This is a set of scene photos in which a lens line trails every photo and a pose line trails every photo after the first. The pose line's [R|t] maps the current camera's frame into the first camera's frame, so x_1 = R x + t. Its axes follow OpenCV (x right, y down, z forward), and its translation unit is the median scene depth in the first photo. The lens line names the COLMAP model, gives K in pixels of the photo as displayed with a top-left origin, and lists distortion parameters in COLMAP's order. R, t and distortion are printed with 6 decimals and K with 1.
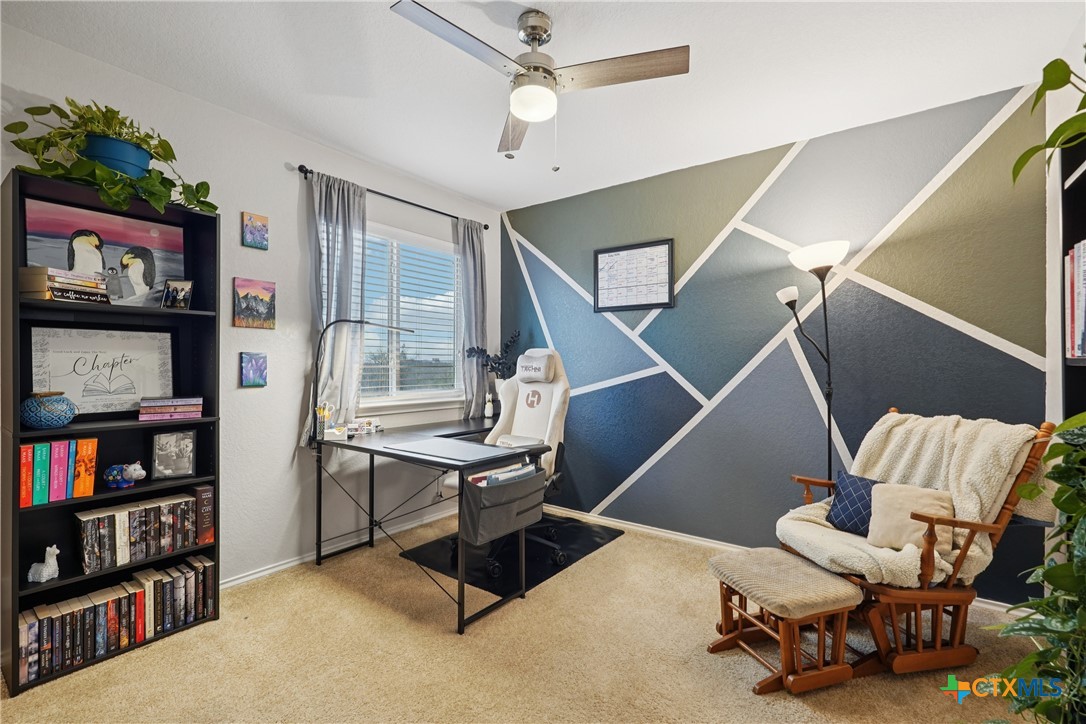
lens RADIAL K [[480.2, 0, 546.0], [0, 480.2, 364.1], [0, 0, 1]] dist [-0.011146, -0.002001]
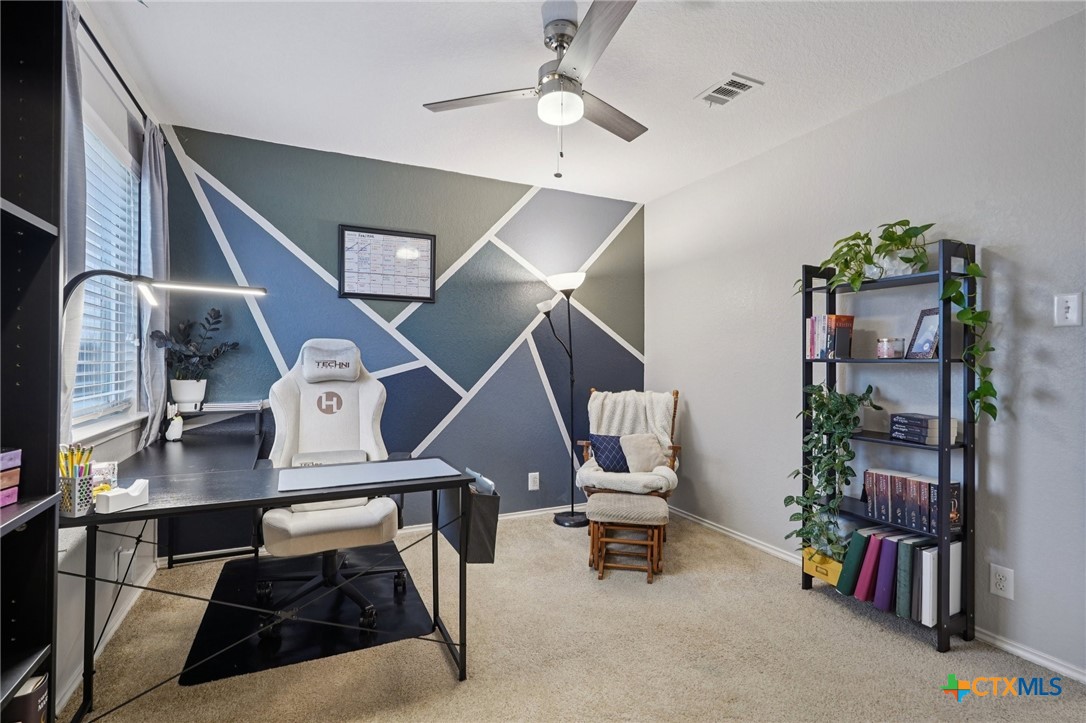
lens RADIAL K [[500.2, 0, 542.6], [0, 500.2, 359.9], [0, 0, 1]] dist [-0.009275, 0.004059]
pose [[0.478831, -0.001170, 0.877907, -0.555143], [-0.003479, 0.999989, 0.003230, -0.001535], [-0.877900, -0.004600, 0.478821, 0.289169]]
